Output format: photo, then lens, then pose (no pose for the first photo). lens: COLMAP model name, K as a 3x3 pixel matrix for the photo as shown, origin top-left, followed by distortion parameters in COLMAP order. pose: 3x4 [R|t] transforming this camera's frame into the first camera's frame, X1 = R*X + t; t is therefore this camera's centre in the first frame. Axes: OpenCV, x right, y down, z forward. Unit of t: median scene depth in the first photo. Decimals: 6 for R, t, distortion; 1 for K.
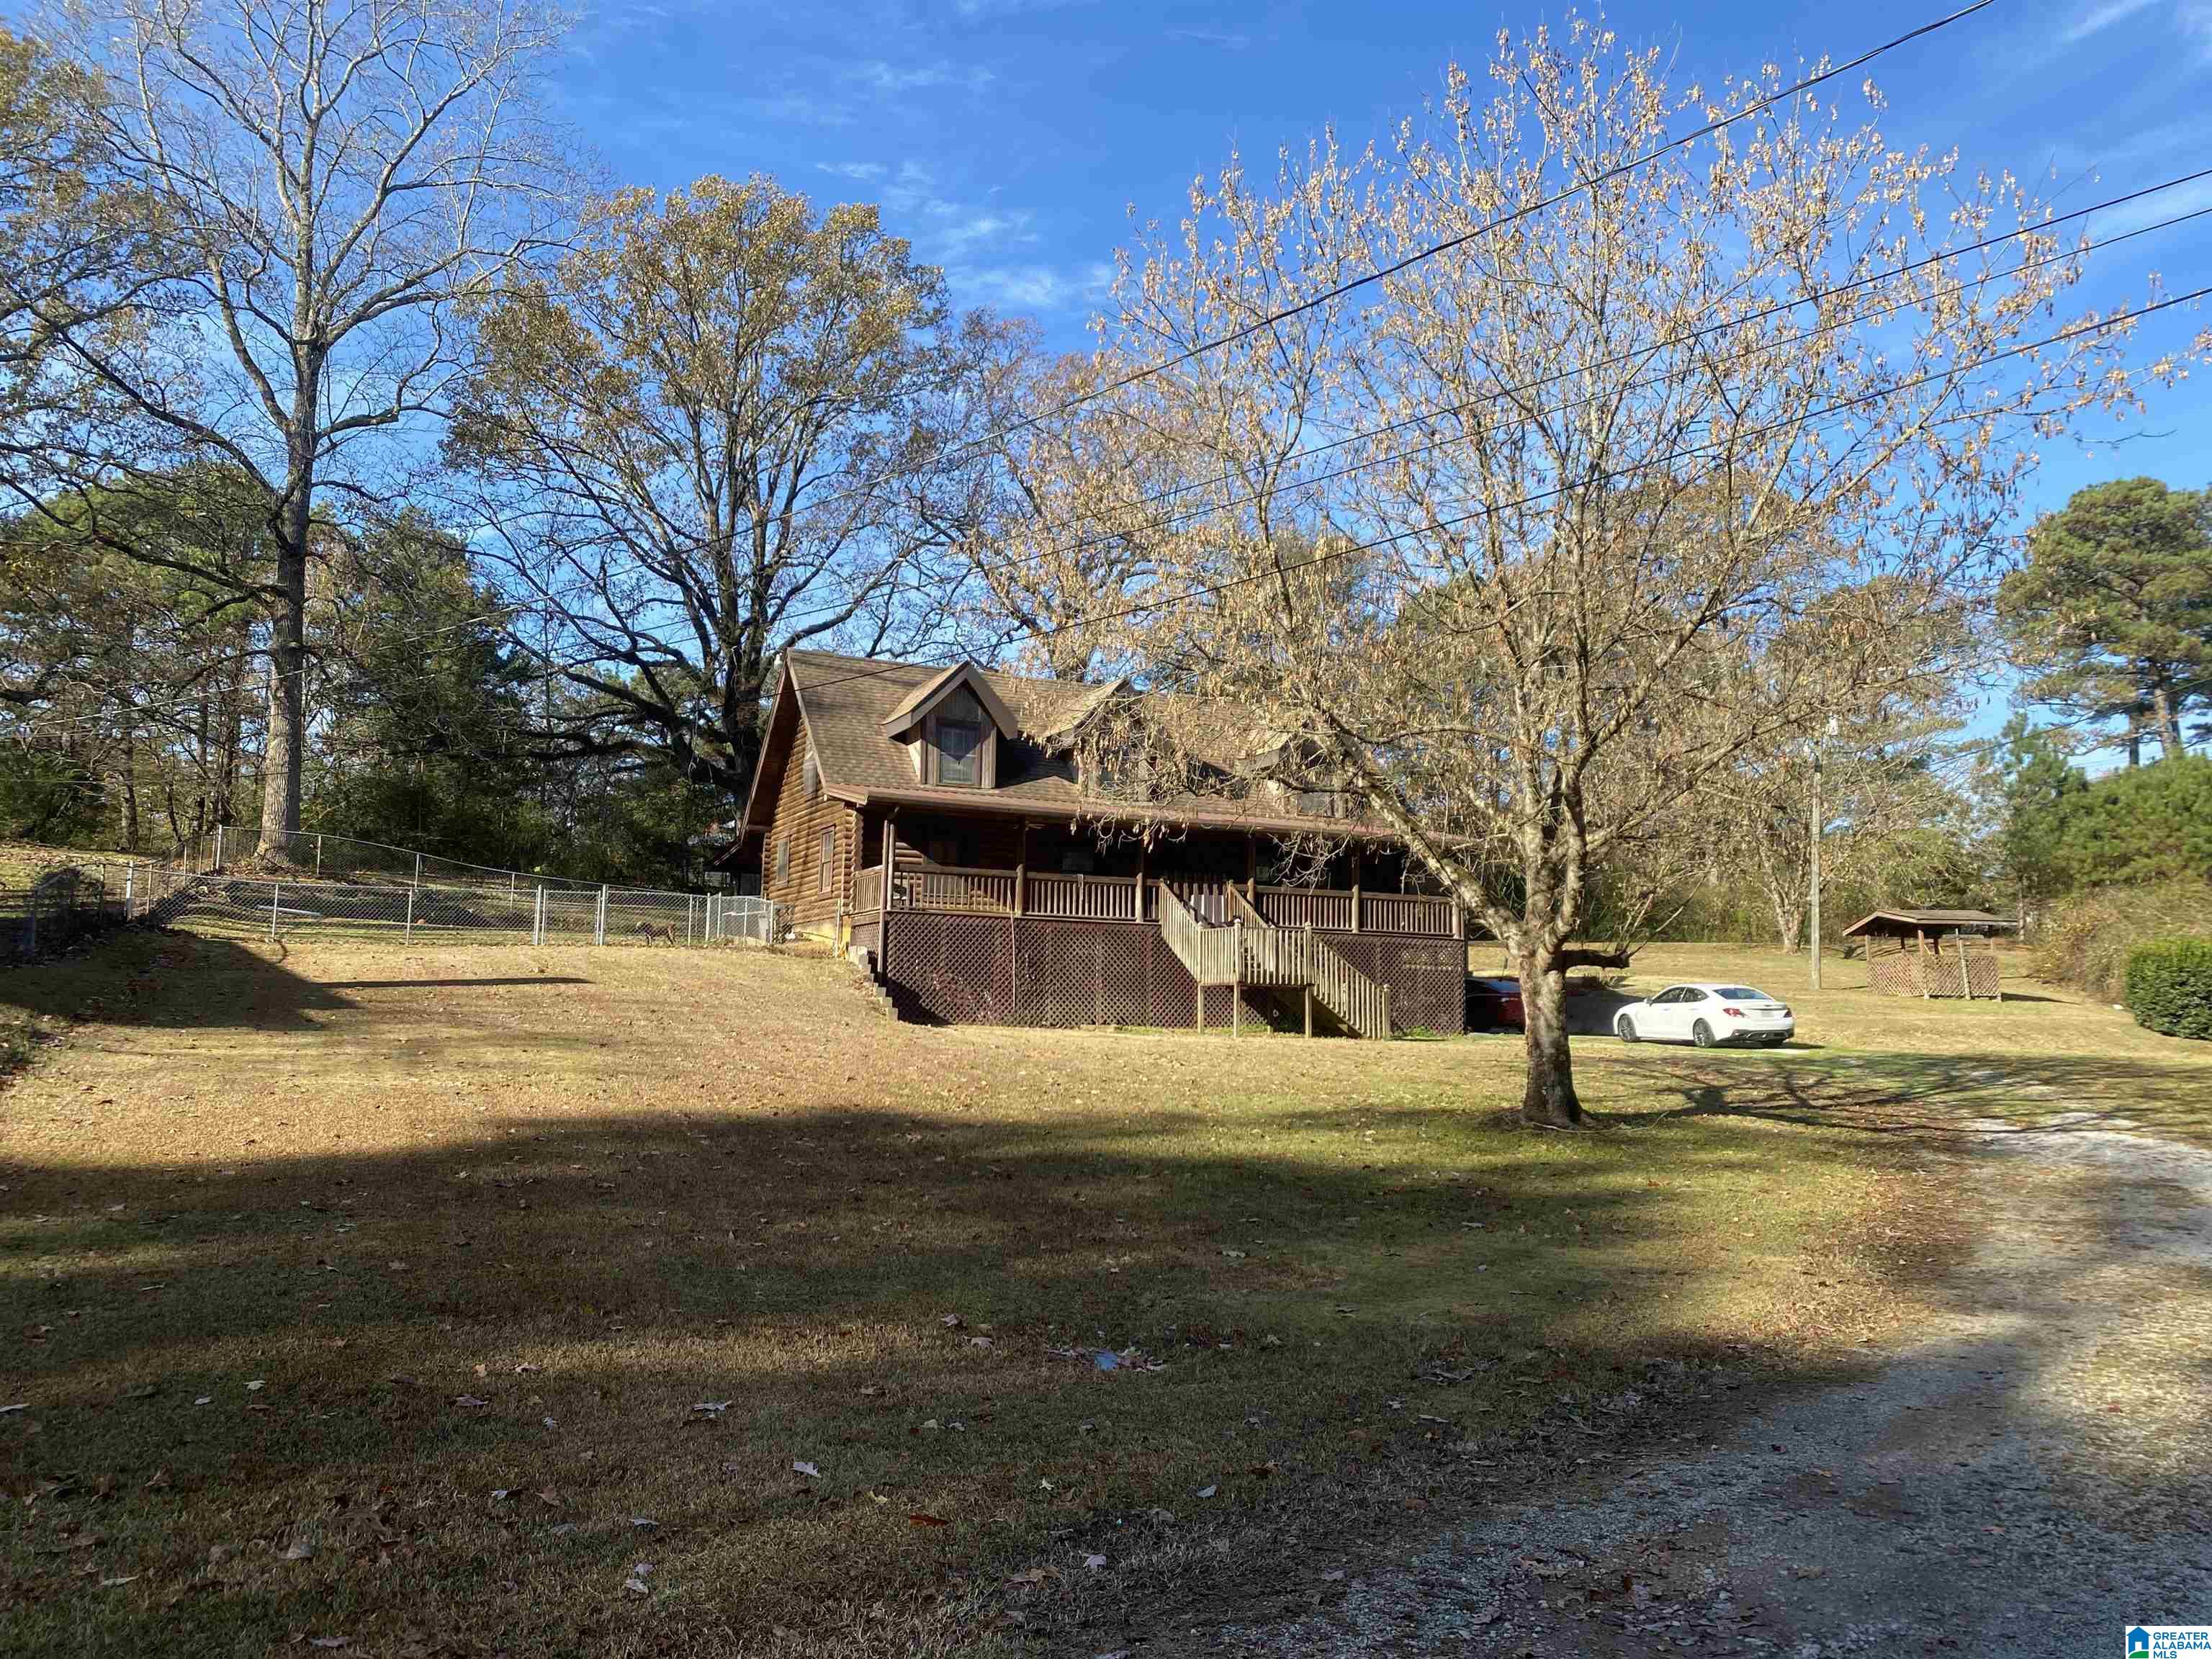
lens RADIAL K [[1681.7, 0, 1104.5], [0, 1681.7, 823.8], [0, 0, 1]] dist [0.039320, -0.056657]
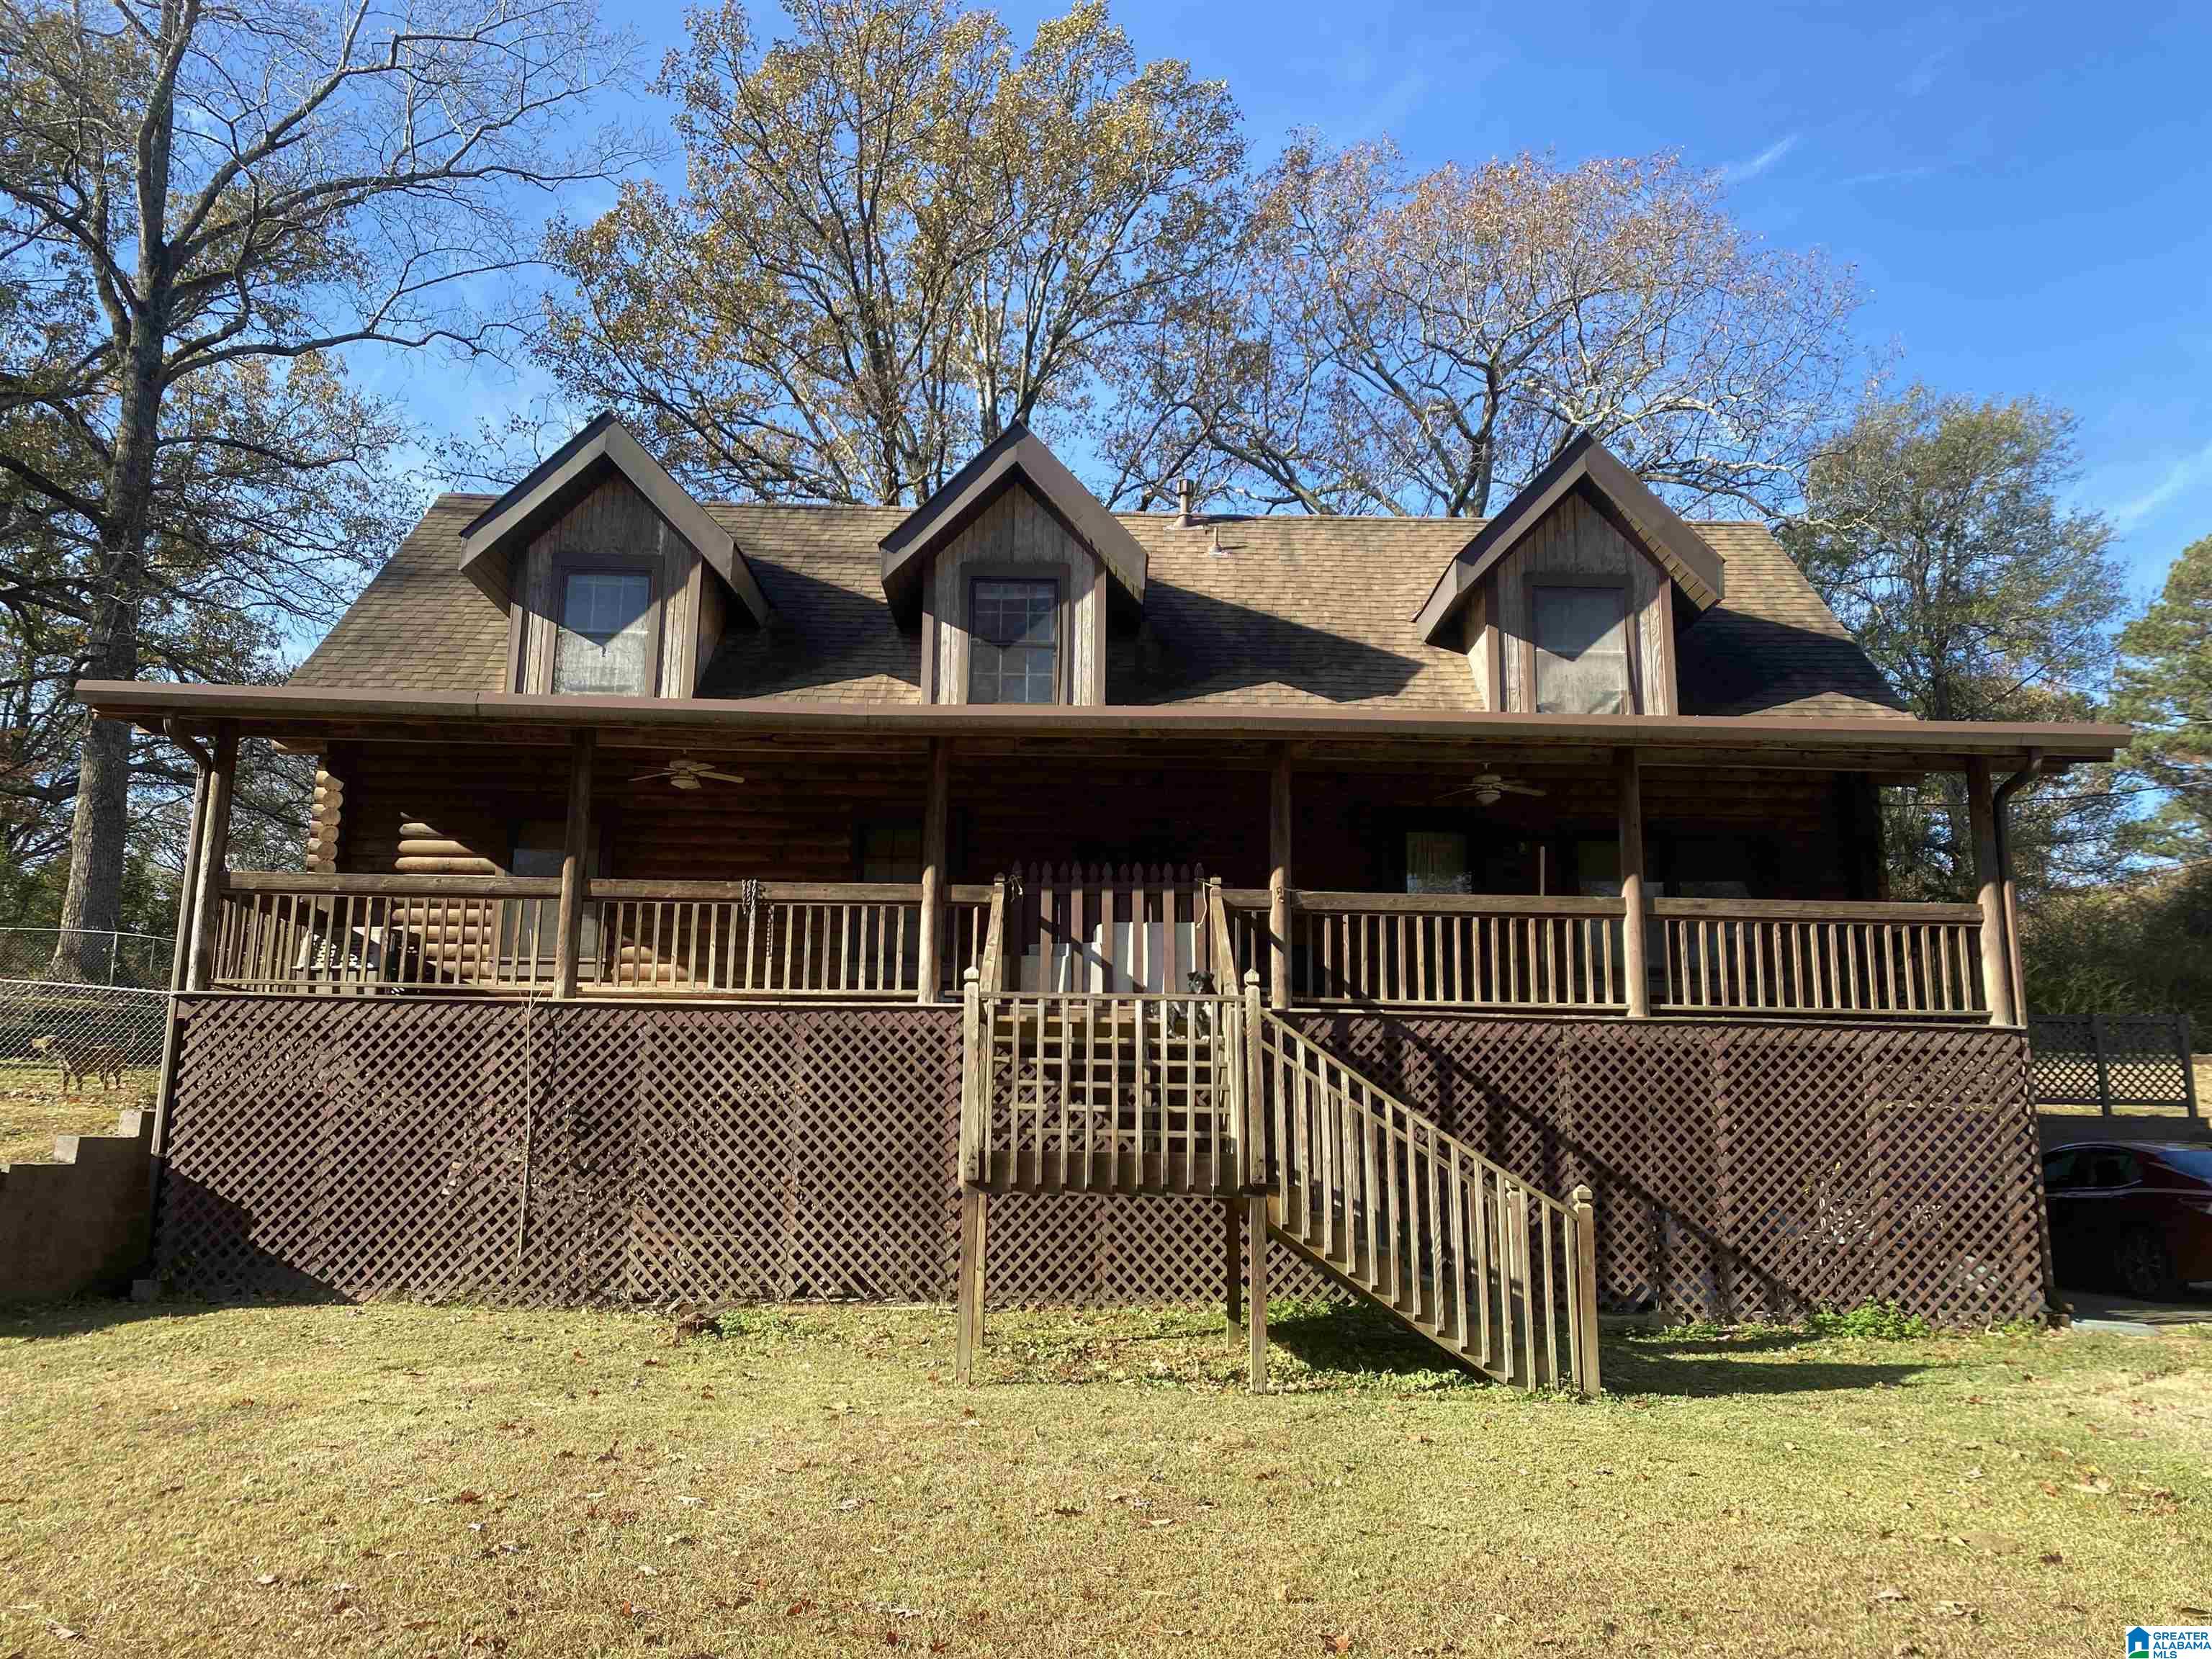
lens RADIAL K [[1681.7, 0, 1082.6], [0, 1681.7, 790.2], [0, 0, 1]] dist [0.039320, -0.056657]
pose [[0.906526, -0.091741, -0.412061, 0.204550], [0.050825, 0.992719, -0.109205, 0.054138], [0.419080, 0.078054, 0.904588, 0.683076]]
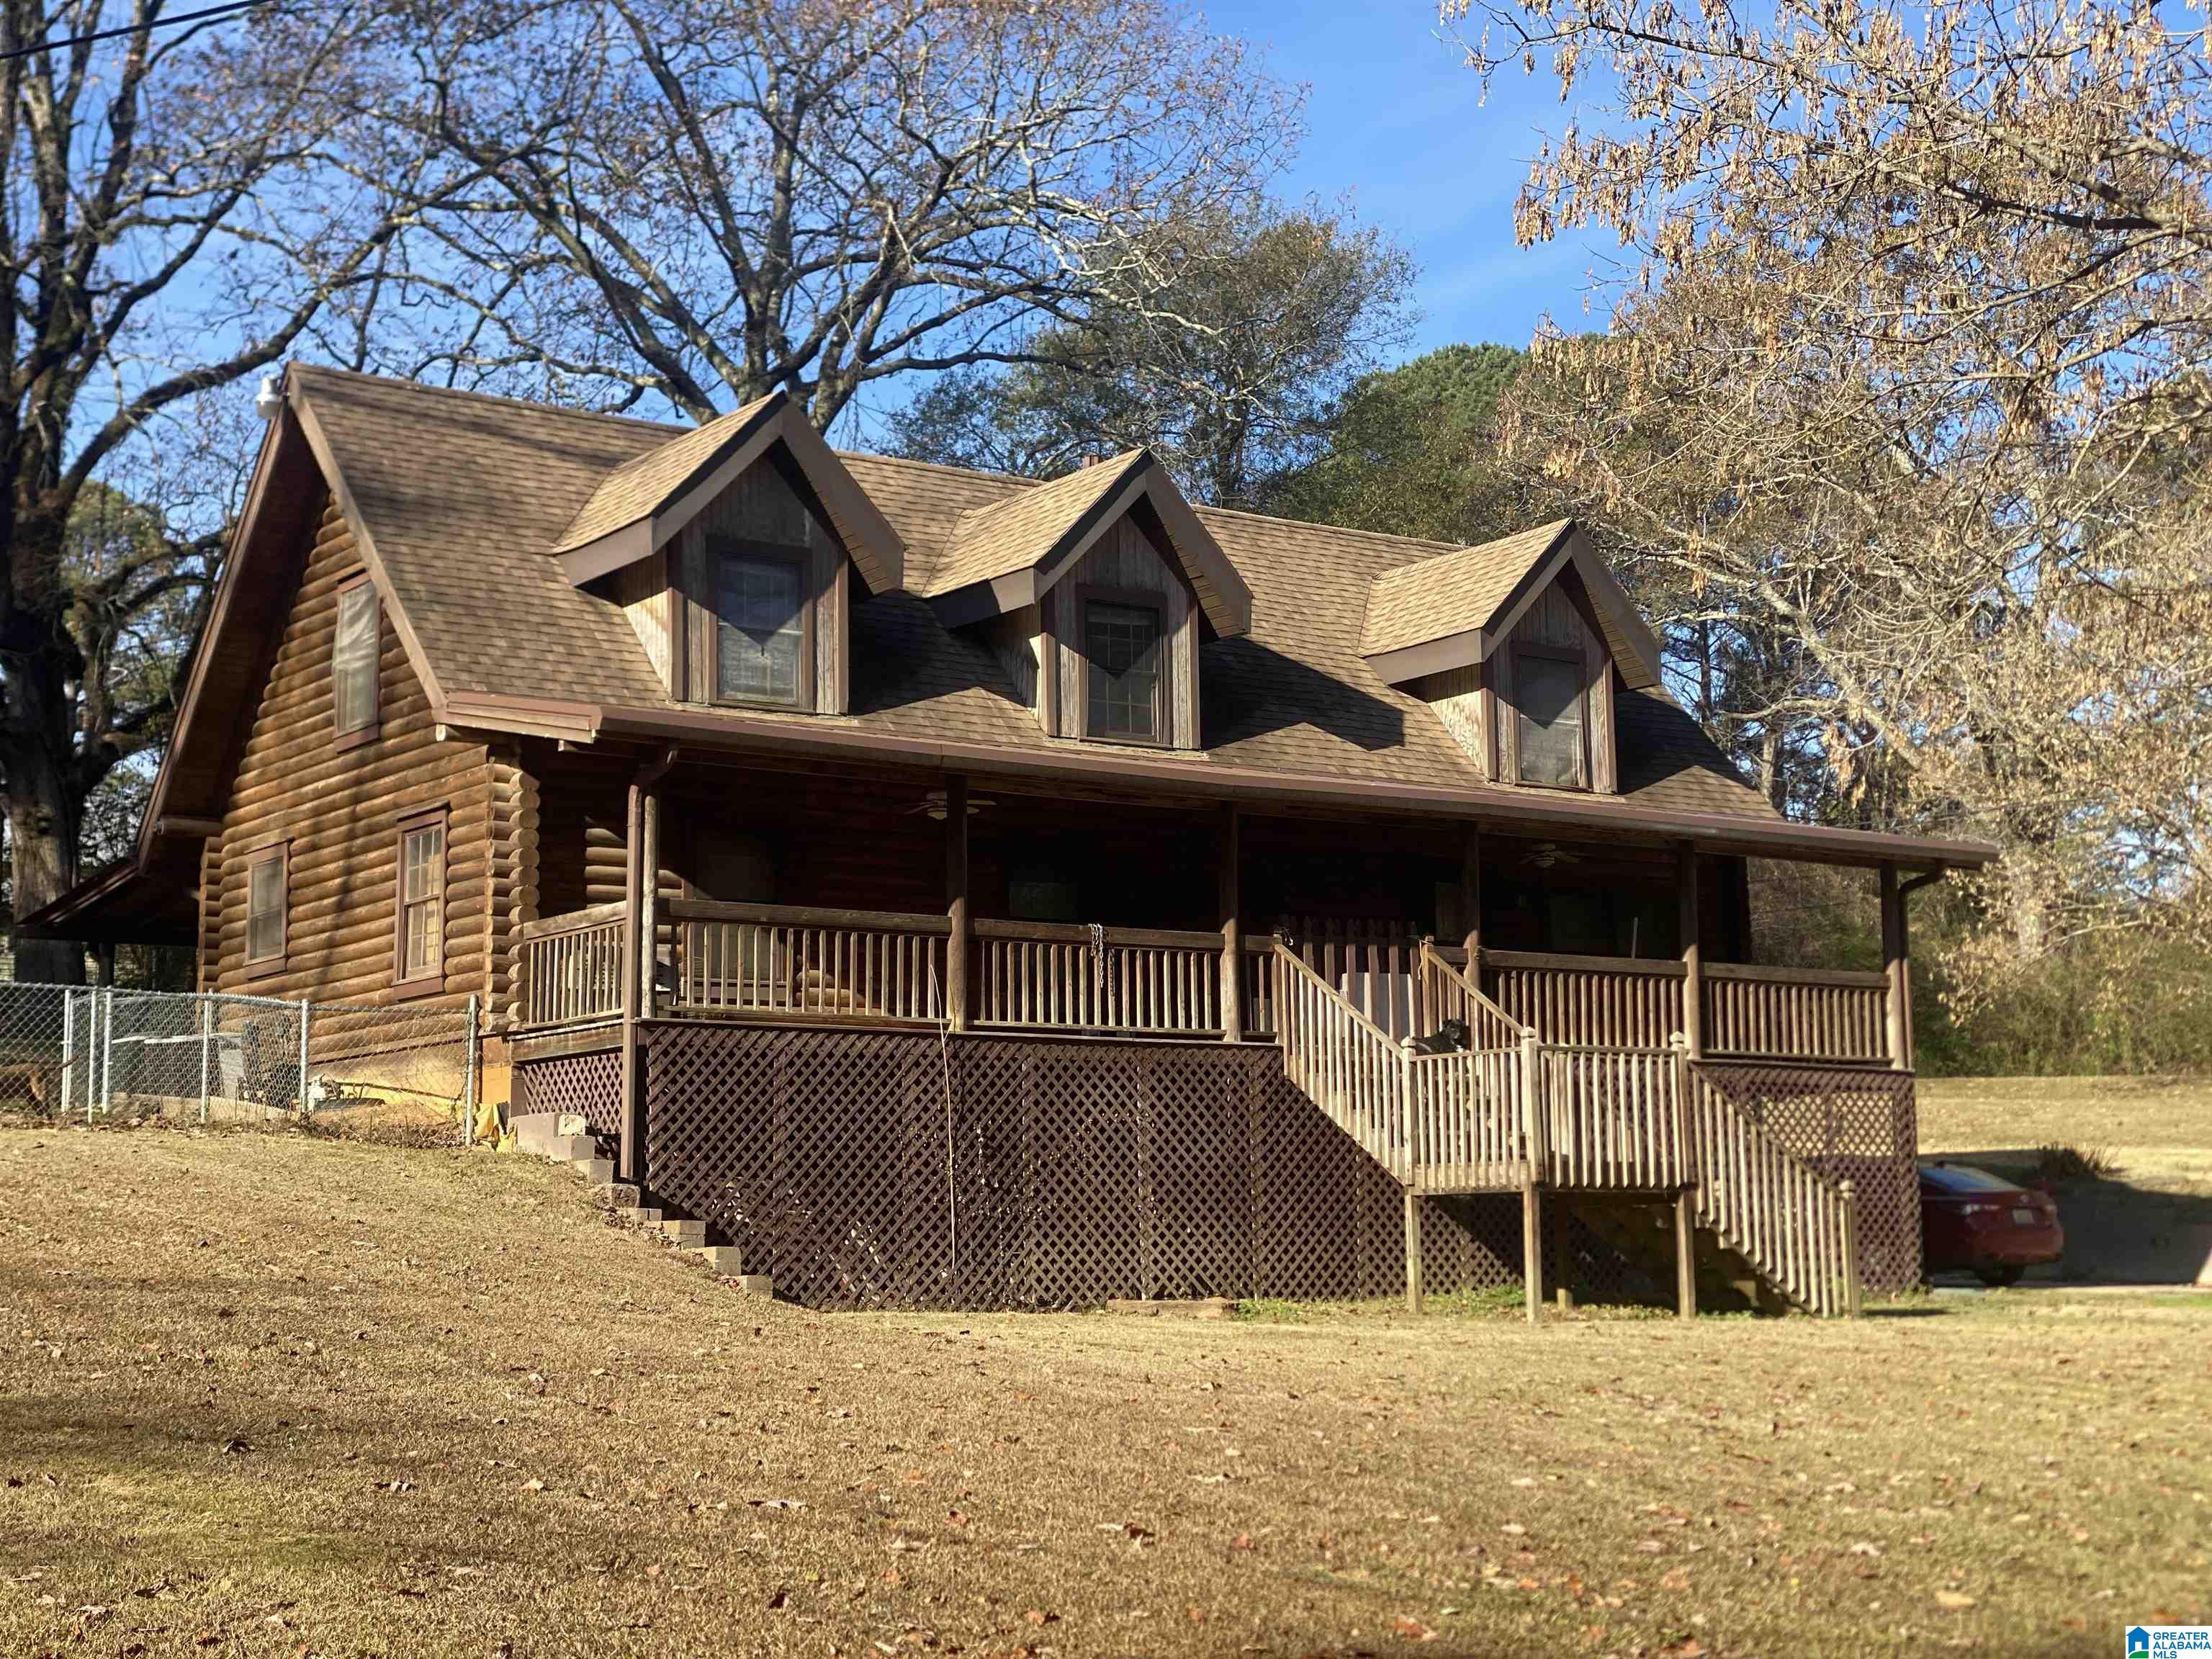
lens RADIAL K [[3299.9, 0, 1107.2], [0, 3299.9, 831.4], [0, 0, 1]] dist [0.059416, 0.000000]
pose [[0.986793, -0.006097, 0.161871, -0.136812], [0.007715, 0.999926, -0.009372, 0.015345], [-0.161802, 0.010497, 0.986767, 0.222004]]
